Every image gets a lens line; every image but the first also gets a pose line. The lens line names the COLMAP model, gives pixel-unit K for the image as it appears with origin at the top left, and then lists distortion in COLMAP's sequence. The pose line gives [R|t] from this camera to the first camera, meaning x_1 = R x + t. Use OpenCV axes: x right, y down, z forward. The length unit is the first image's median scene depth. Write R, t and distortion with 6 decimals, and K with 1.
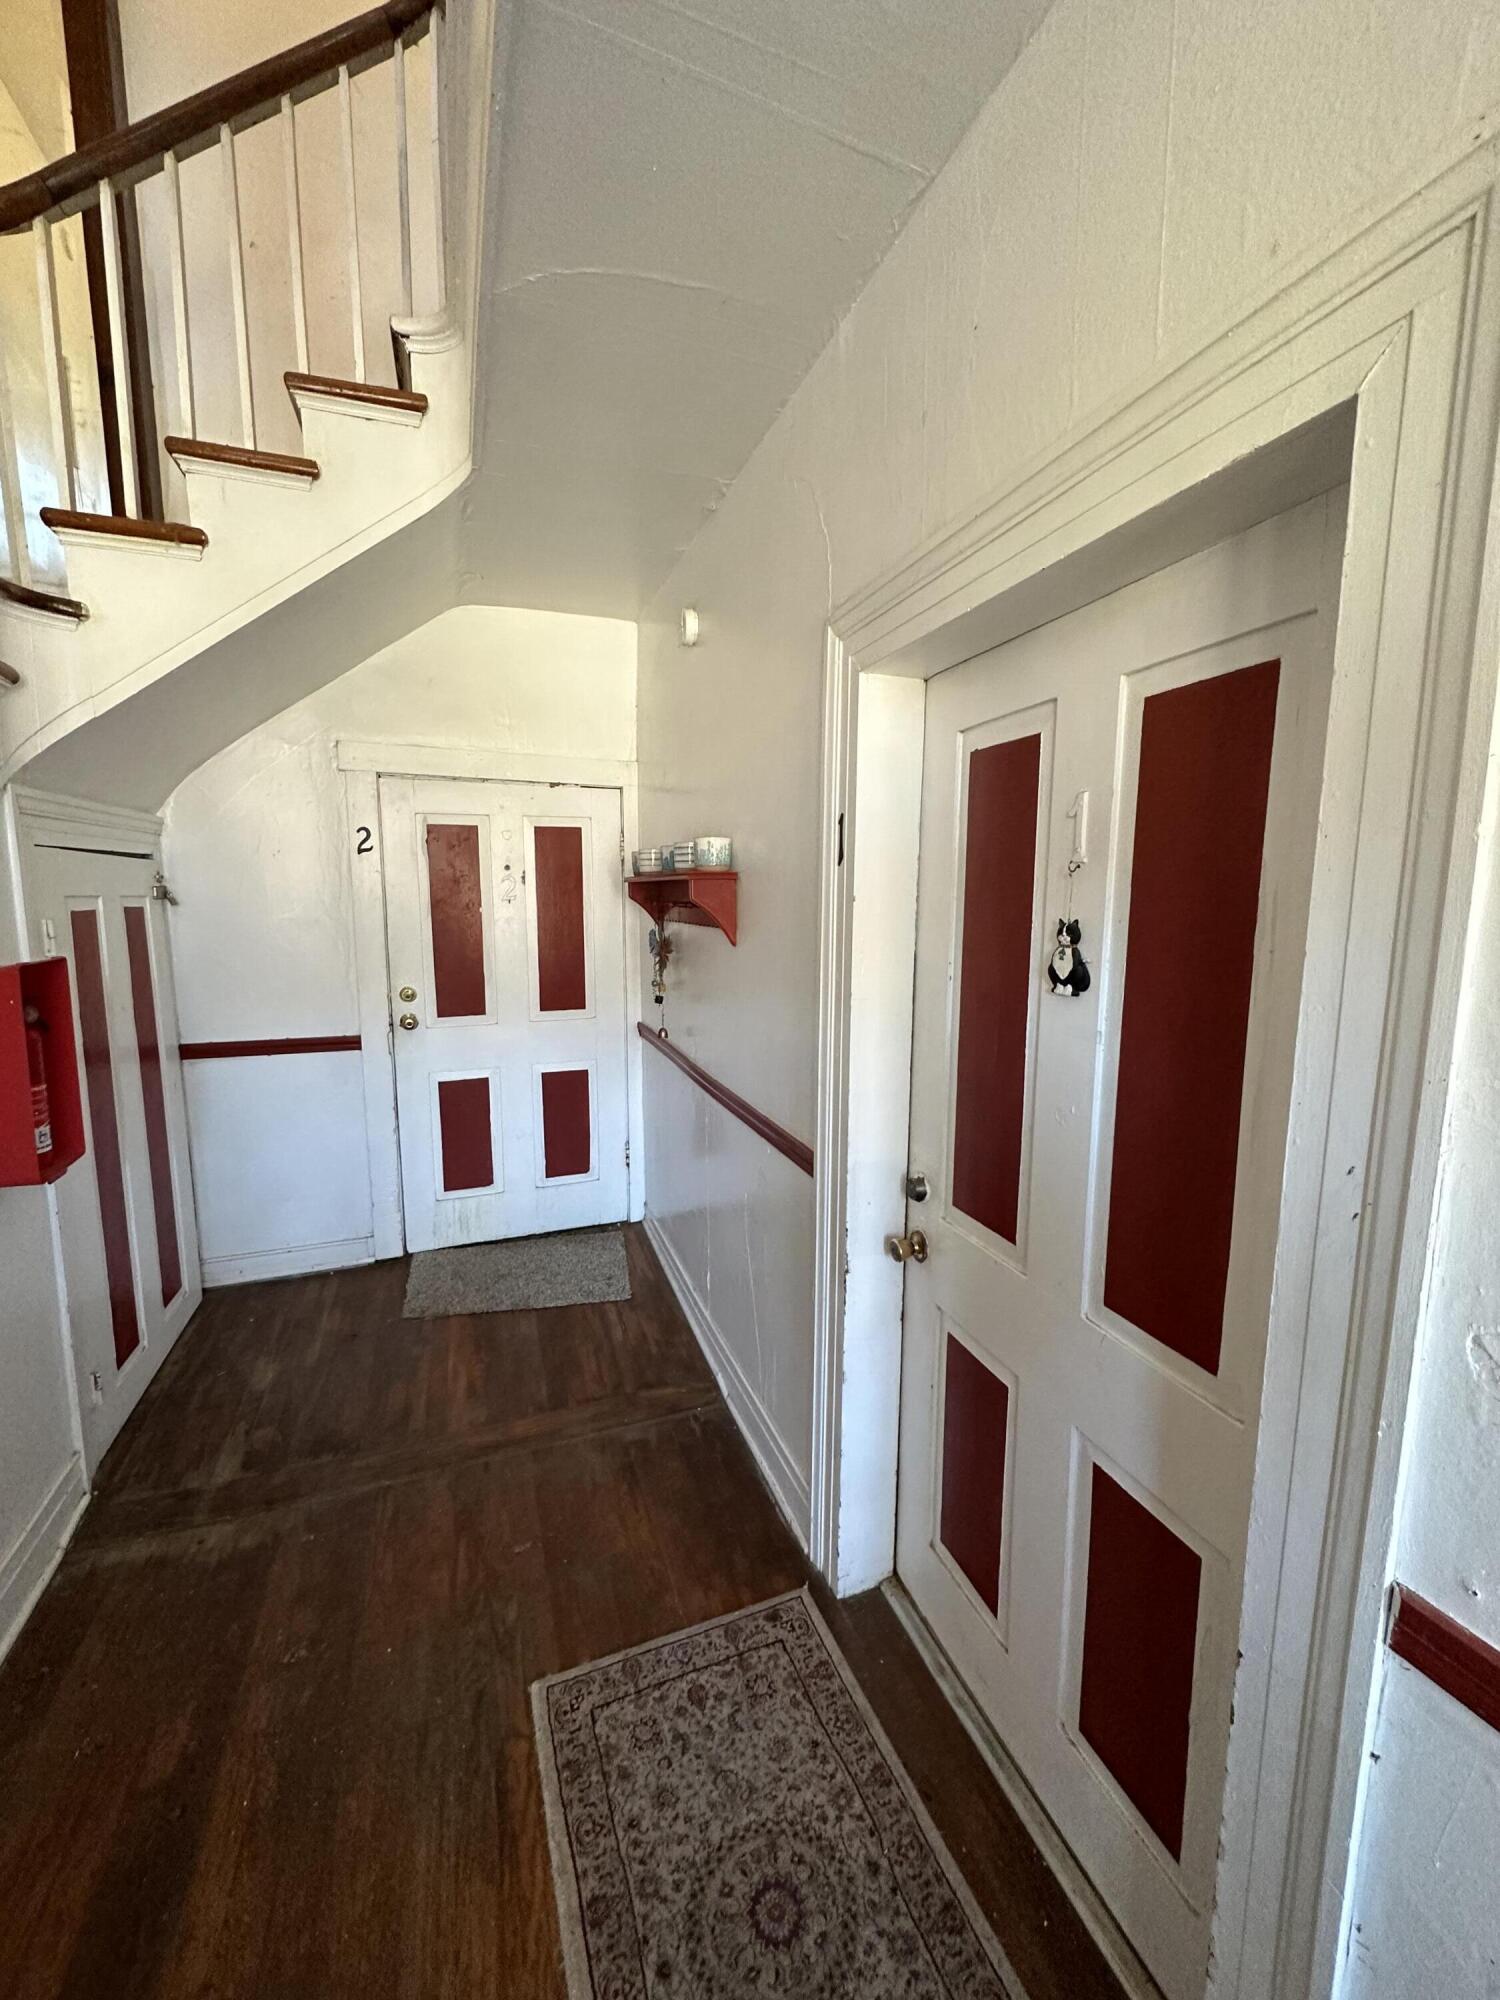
lens RADIAL K [[796.9, 0, 748.1], [0, 796.9, 1001.4], [0, 0, 1]] dist [-0.000199, 0.000129]
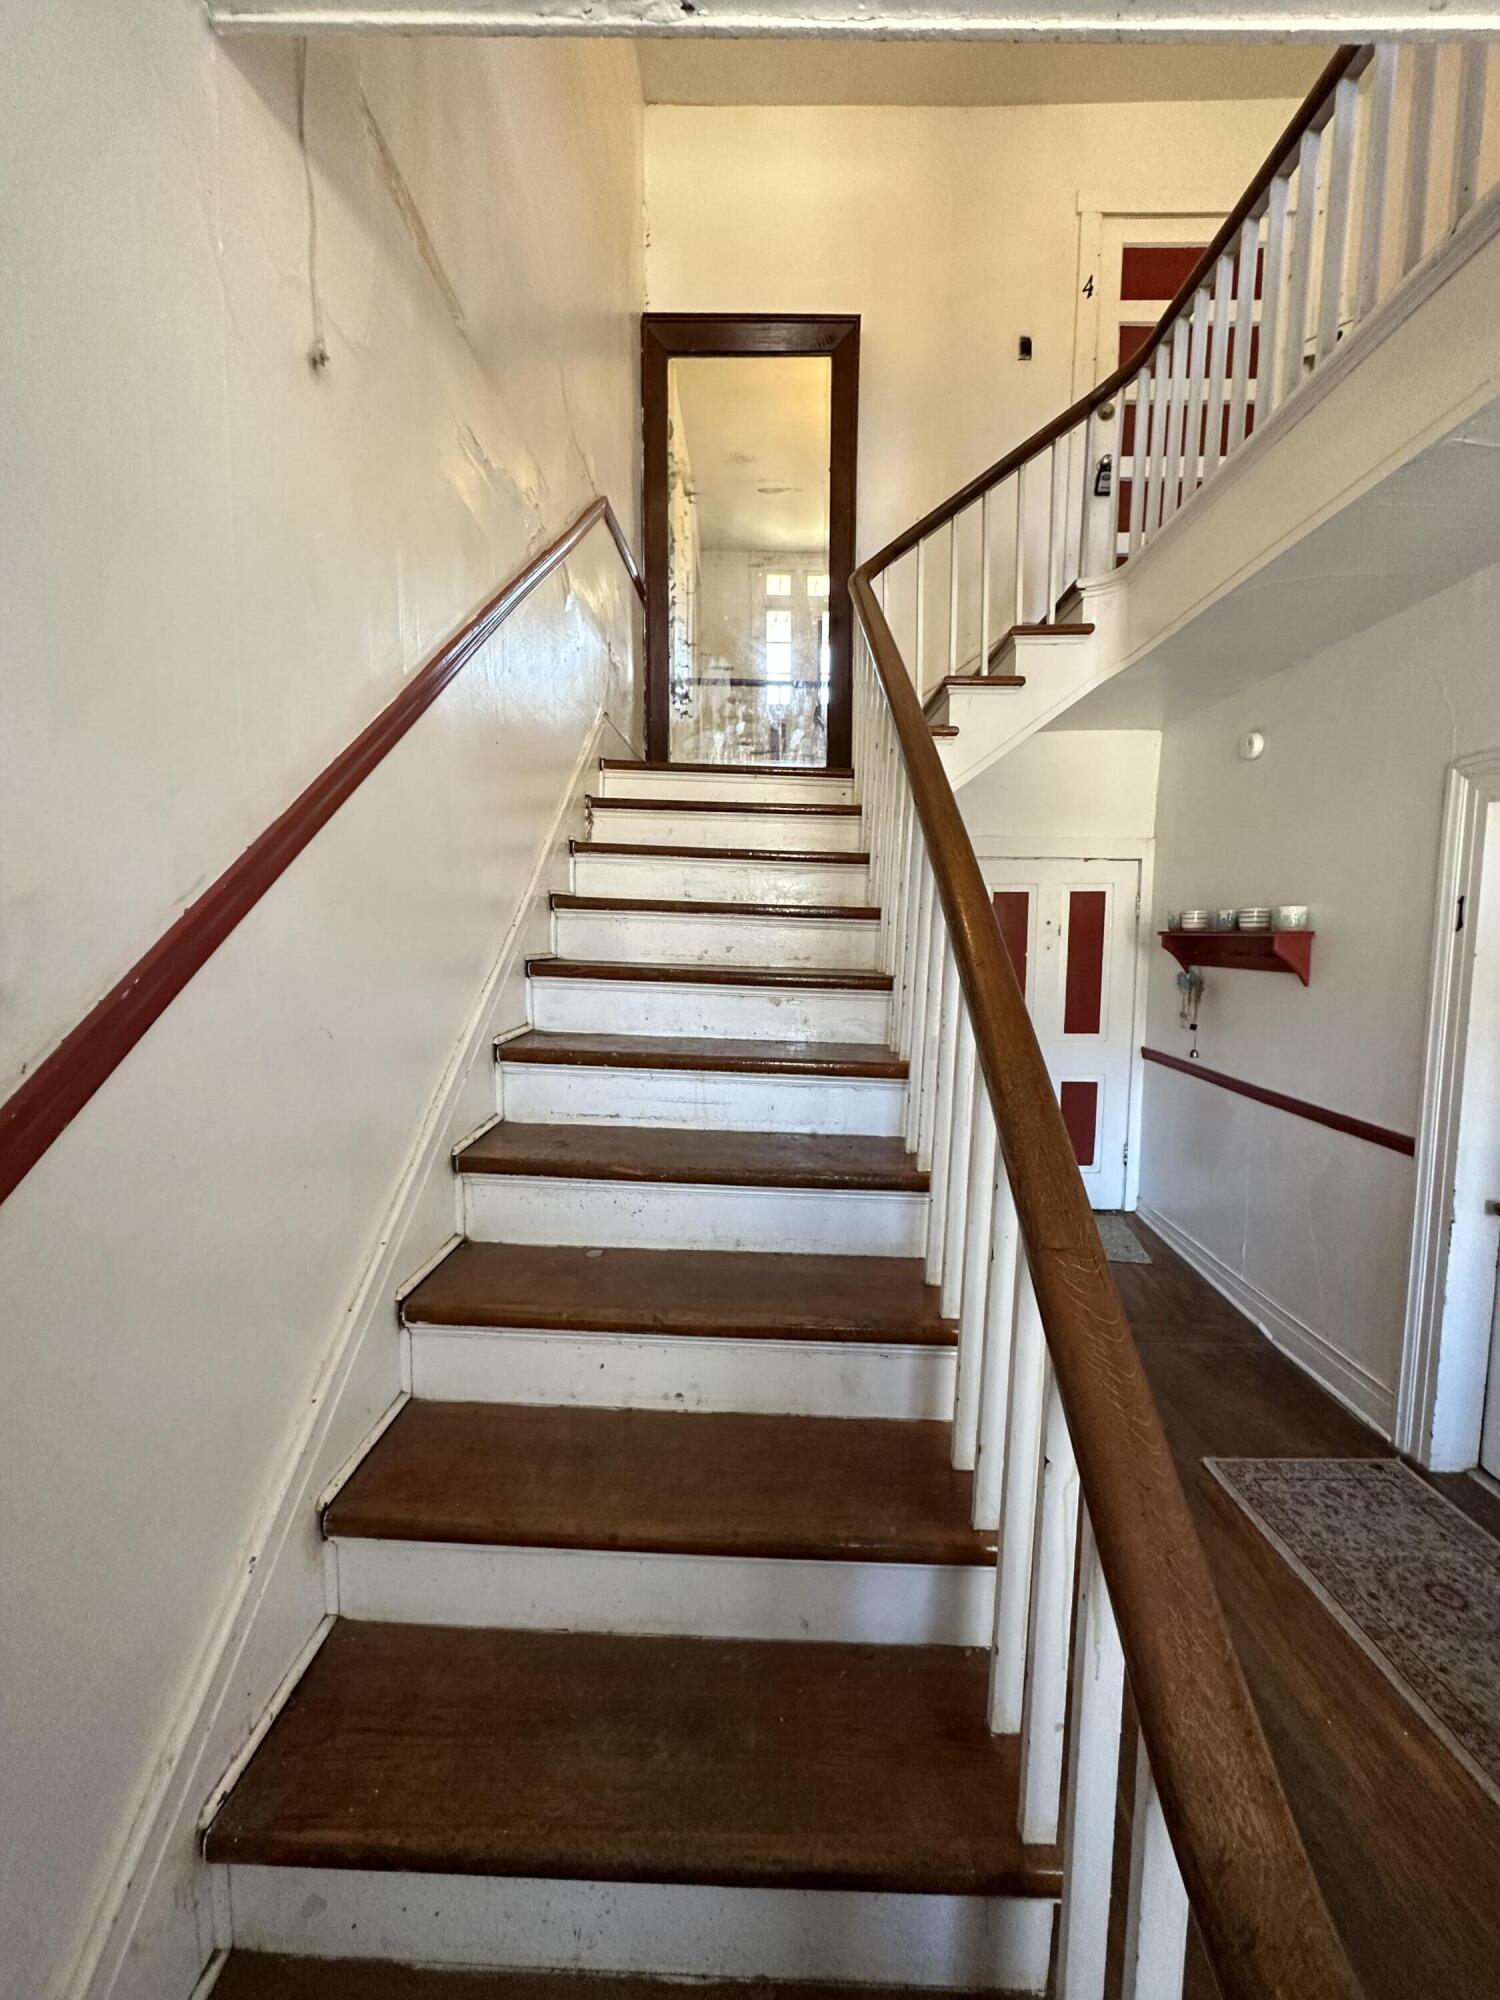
lens RADIAL K [[796.9, 0, 750.8], [0, 796.9, 999.2], [0, 0, 1]] dist [-0.000199, 0.000129]
pose [[0.930314, 0.035216, -0.365070, -0.404132], [-0.053996, 0.997684, -0.041360, 0.058998], [0.362768, 0.058190, 0.930061, -0.588528]]
